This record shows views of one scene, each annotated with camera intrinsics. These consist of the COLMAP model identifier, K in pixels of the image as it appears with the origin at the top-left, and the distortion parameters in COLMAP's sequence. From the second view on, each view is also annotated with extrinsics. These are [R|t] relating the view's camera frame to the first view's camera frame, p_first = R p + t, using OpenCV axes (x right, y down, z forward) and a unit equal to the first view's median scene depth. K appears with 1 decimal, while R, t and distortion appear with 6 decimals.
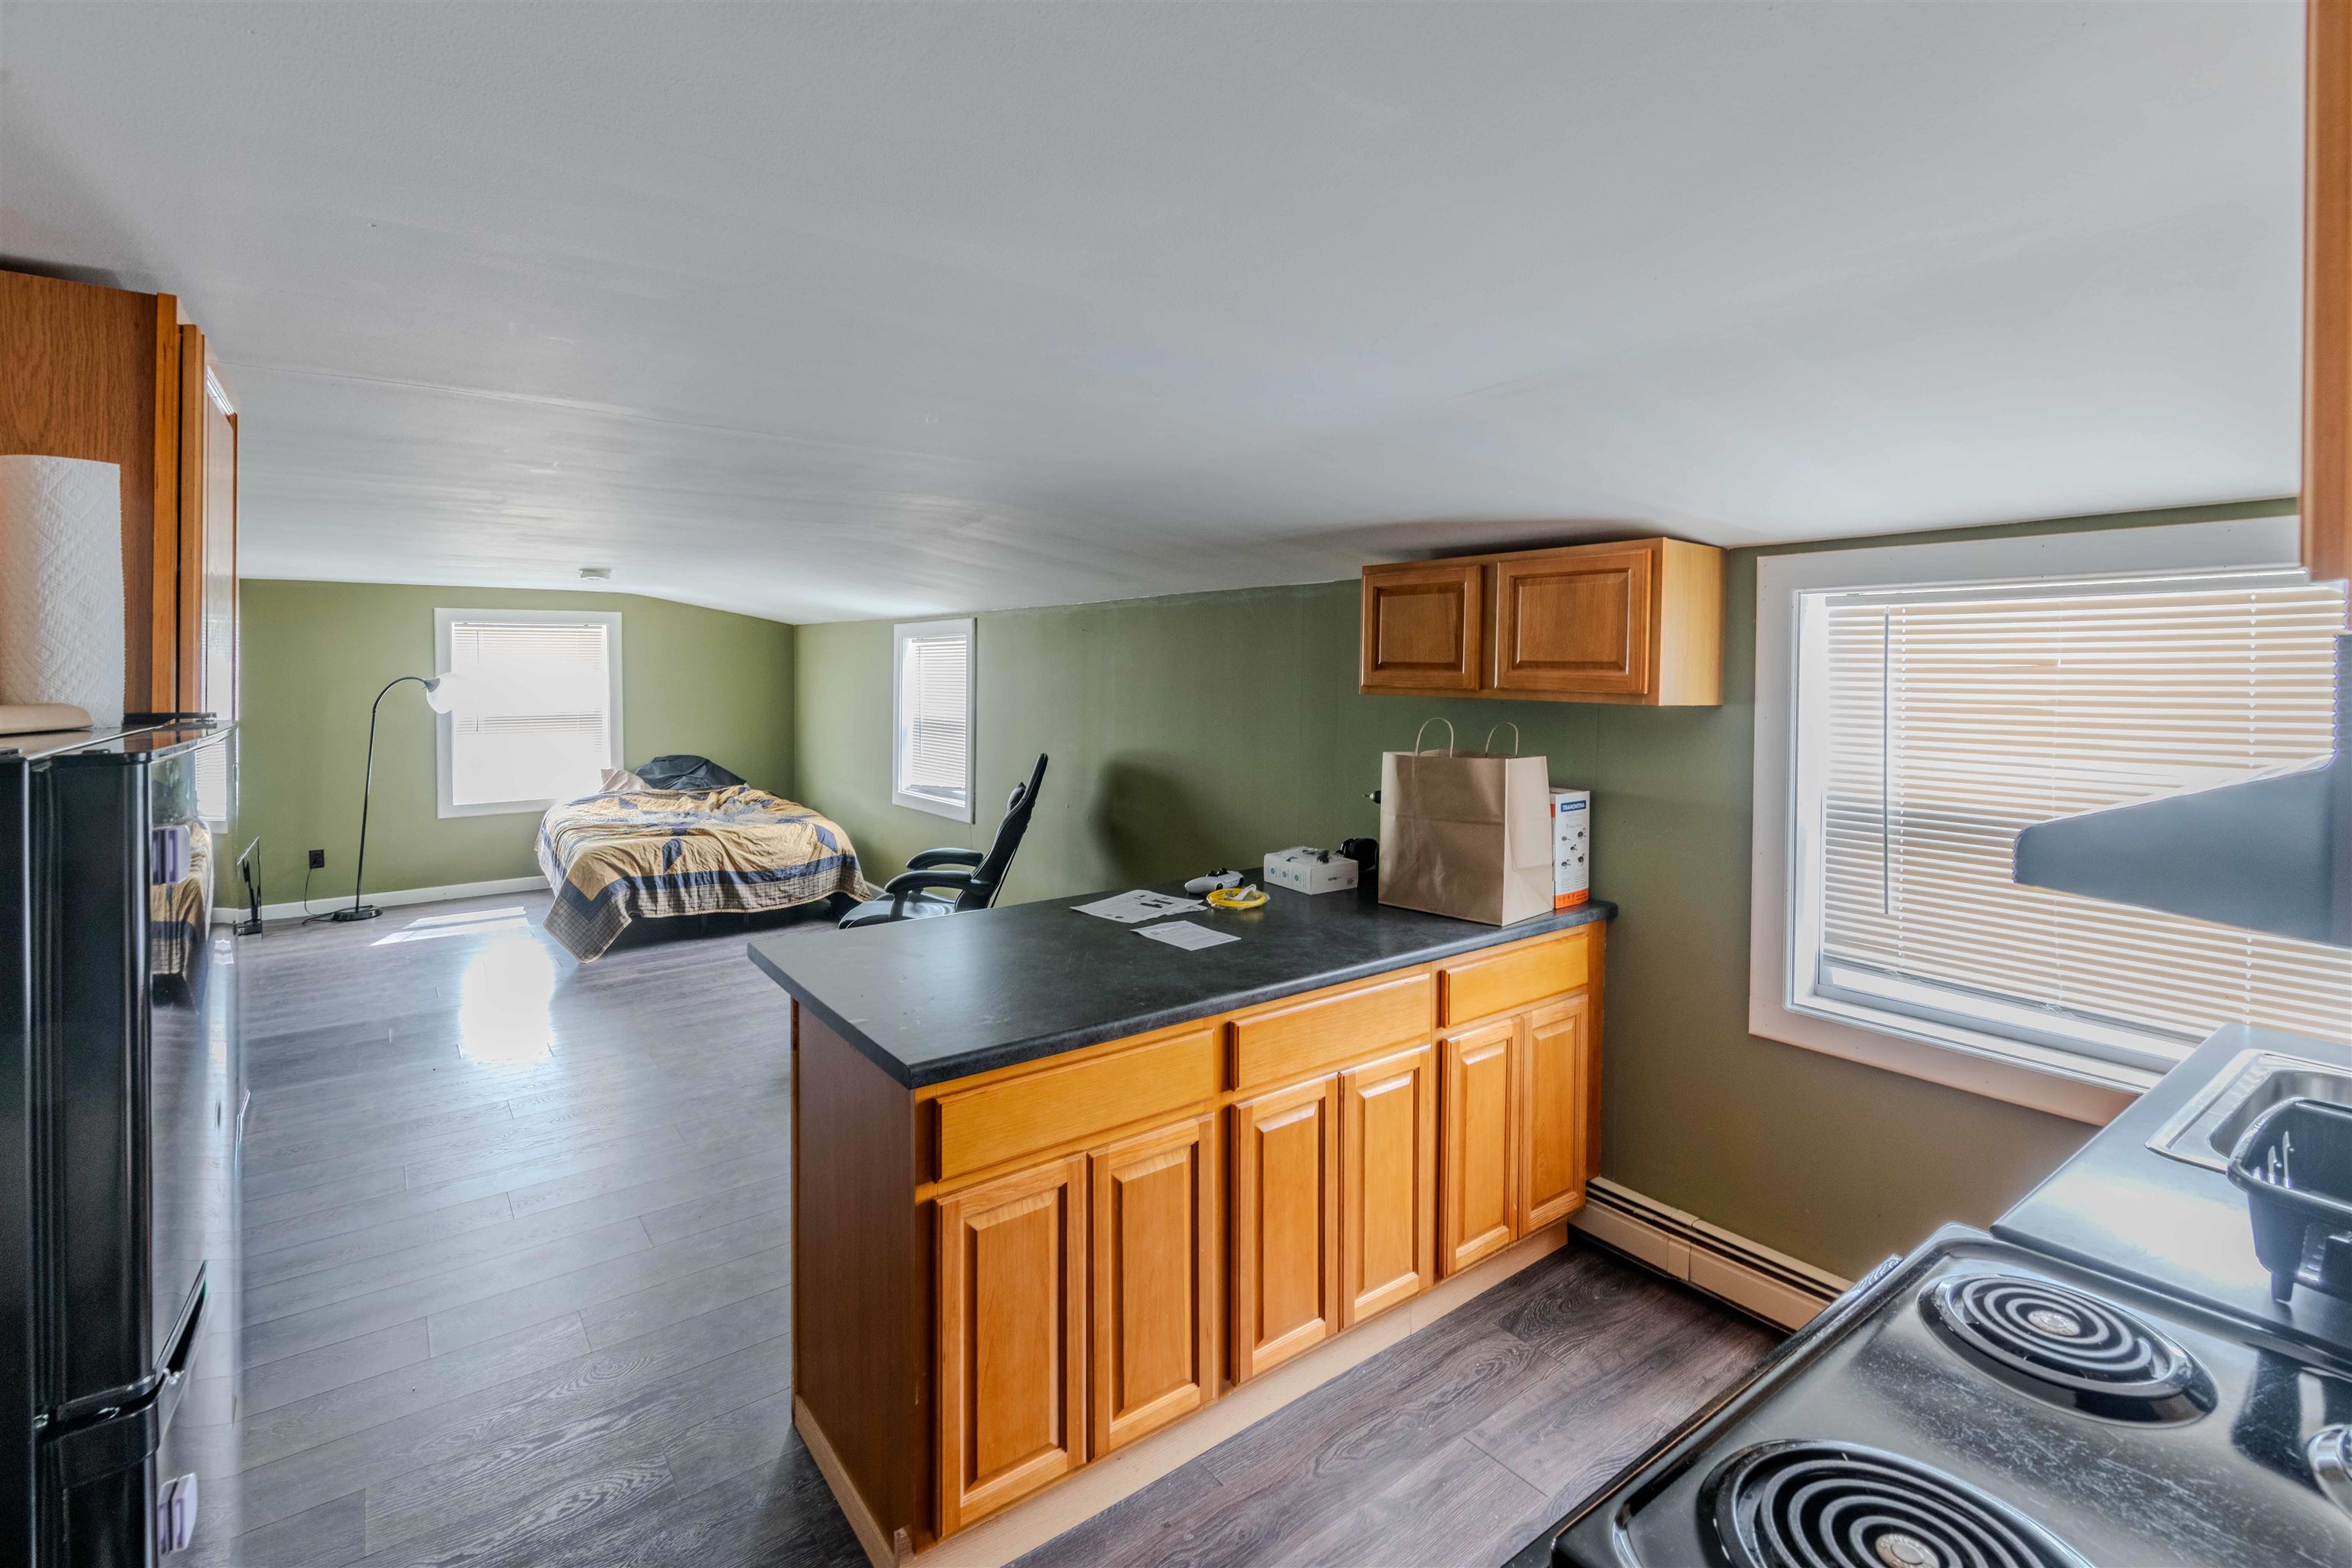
lens RADIAL K [[1067.3, 0, 1212.1], [0, 1067.3, 688.7], [0, 0, 1]] dist [-0.001077, -0.001570]
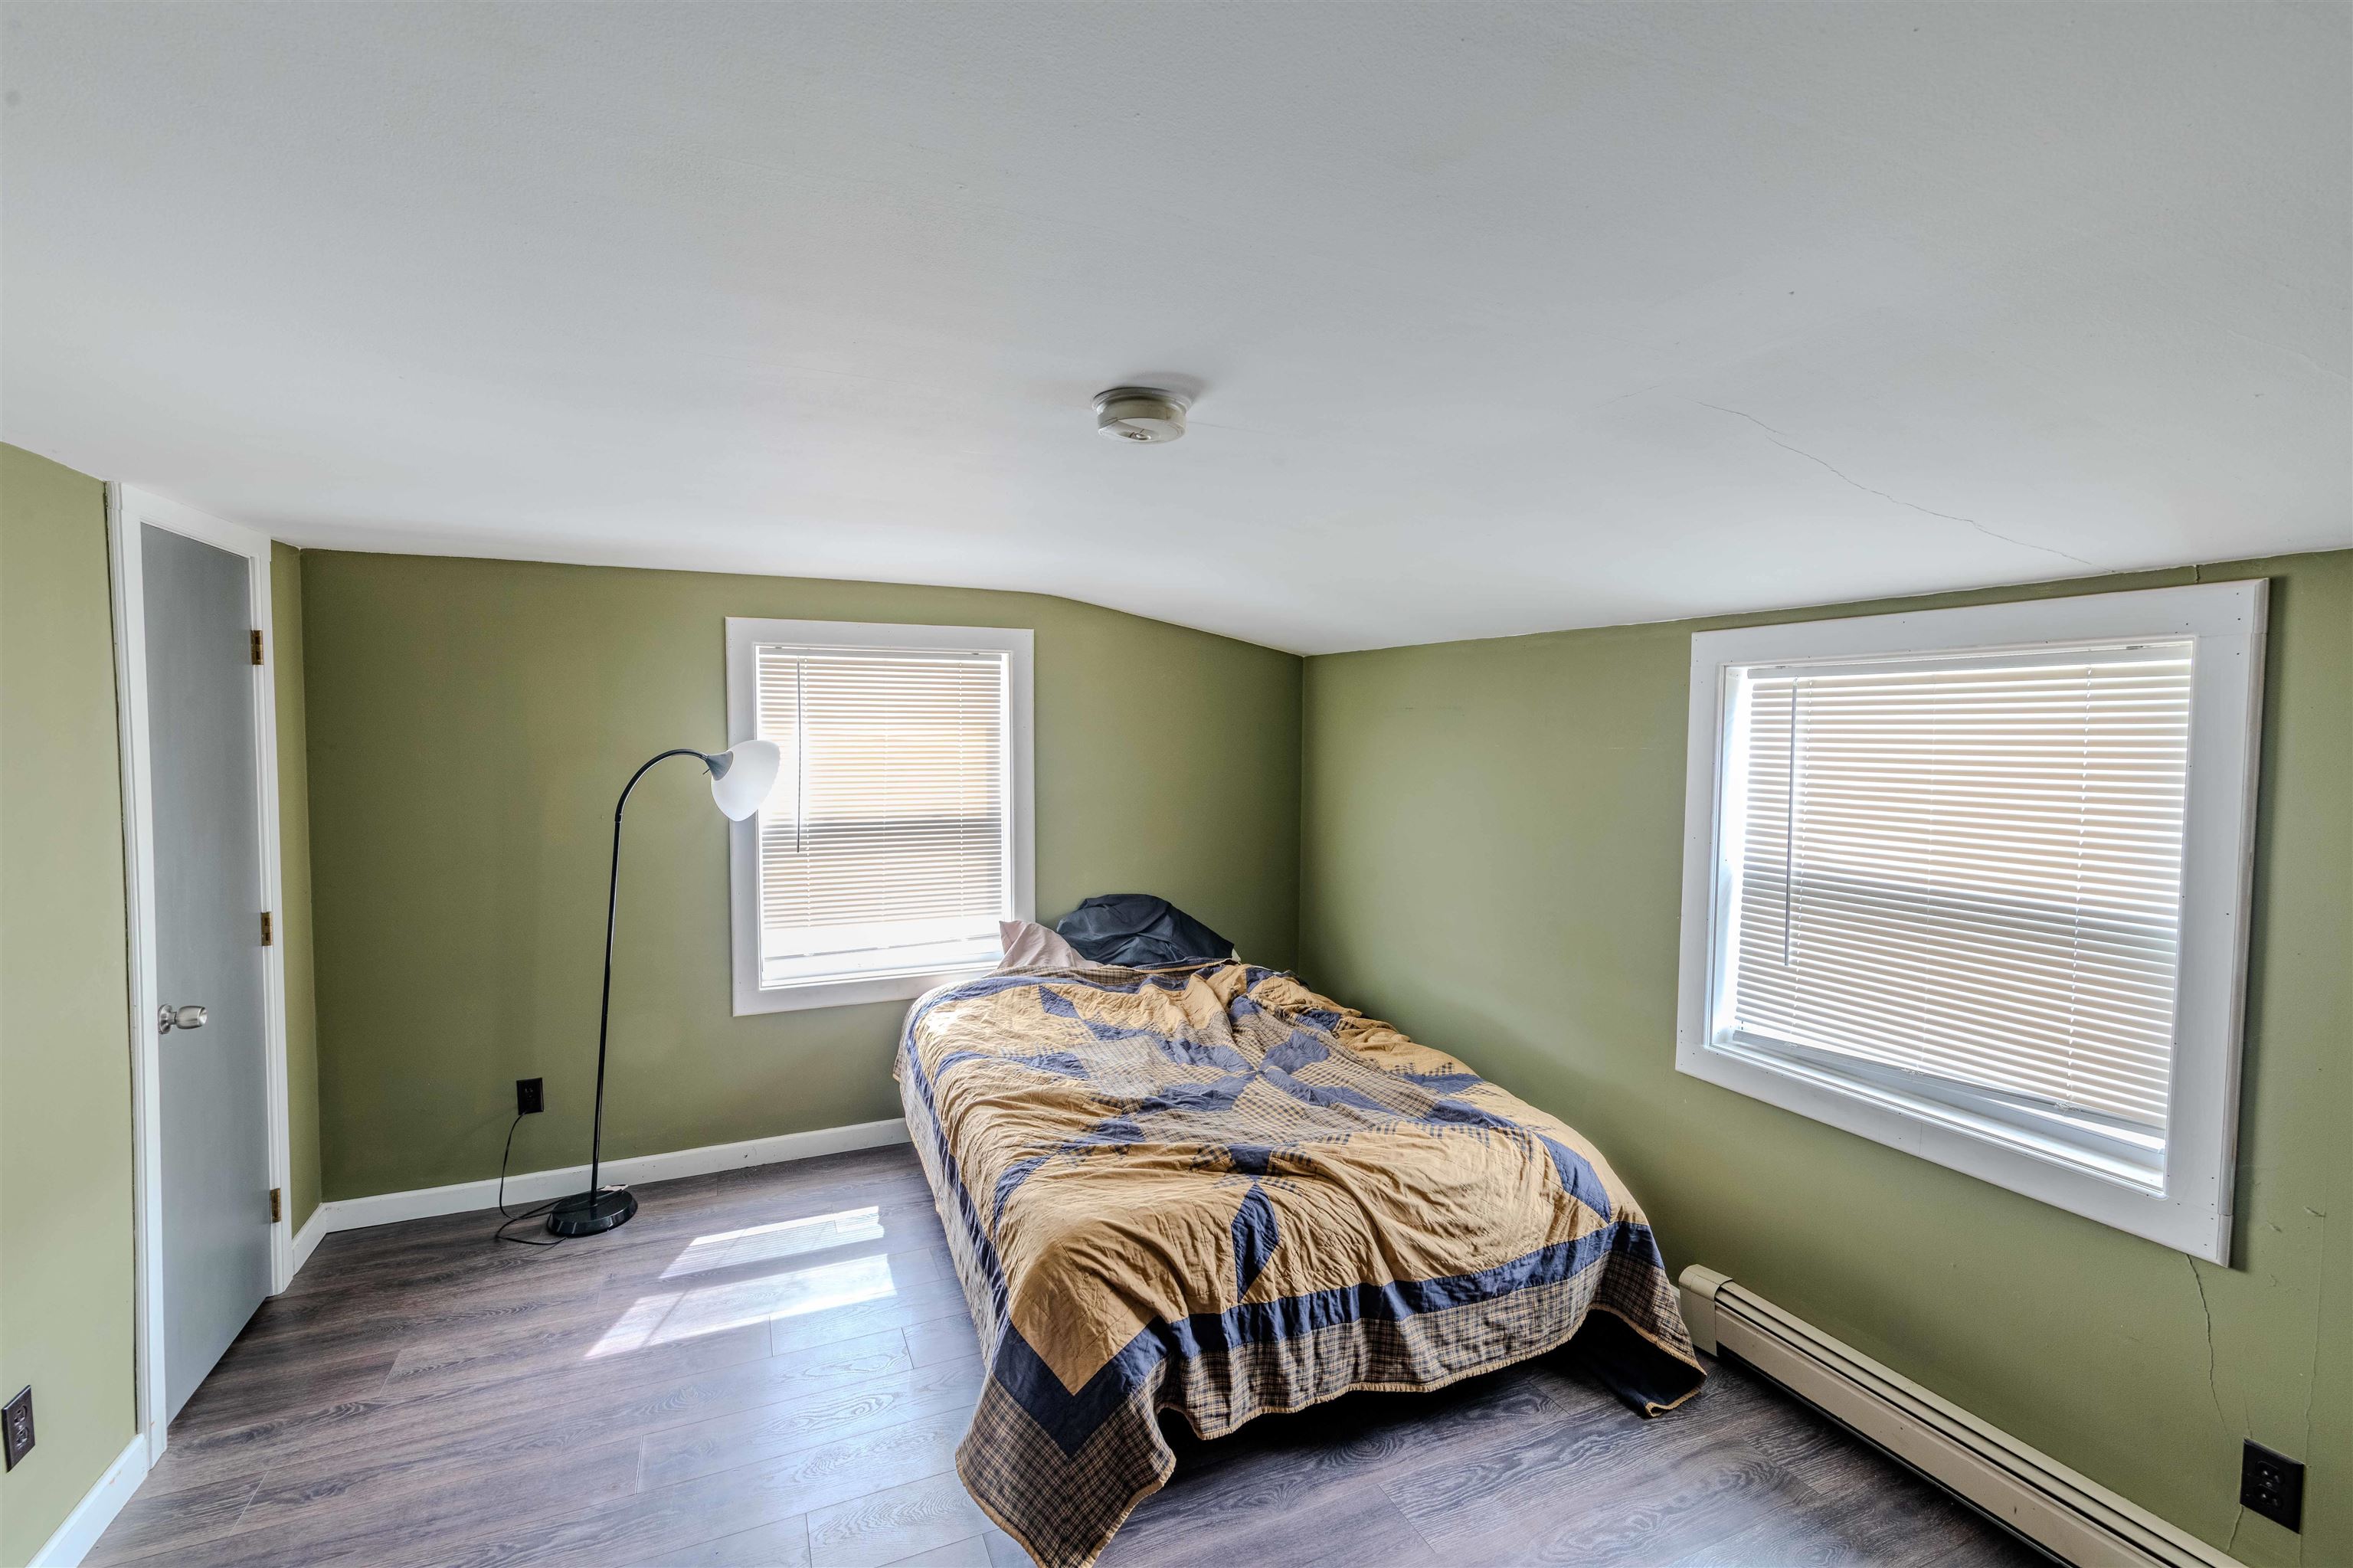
lens RADIAL K [[1067.8, 0, 1181.1], [0, 1067.8, 787.3], [0, 0, 1]] dist [-0.001077, -0.001570]
pose [[0.965352, 0.021324, -0.260080, -0.420696], [-0.012811, 0.999327, 0.034382, -0.014852], [0.260638, -0.029858, 0.964975, 0.615721]]
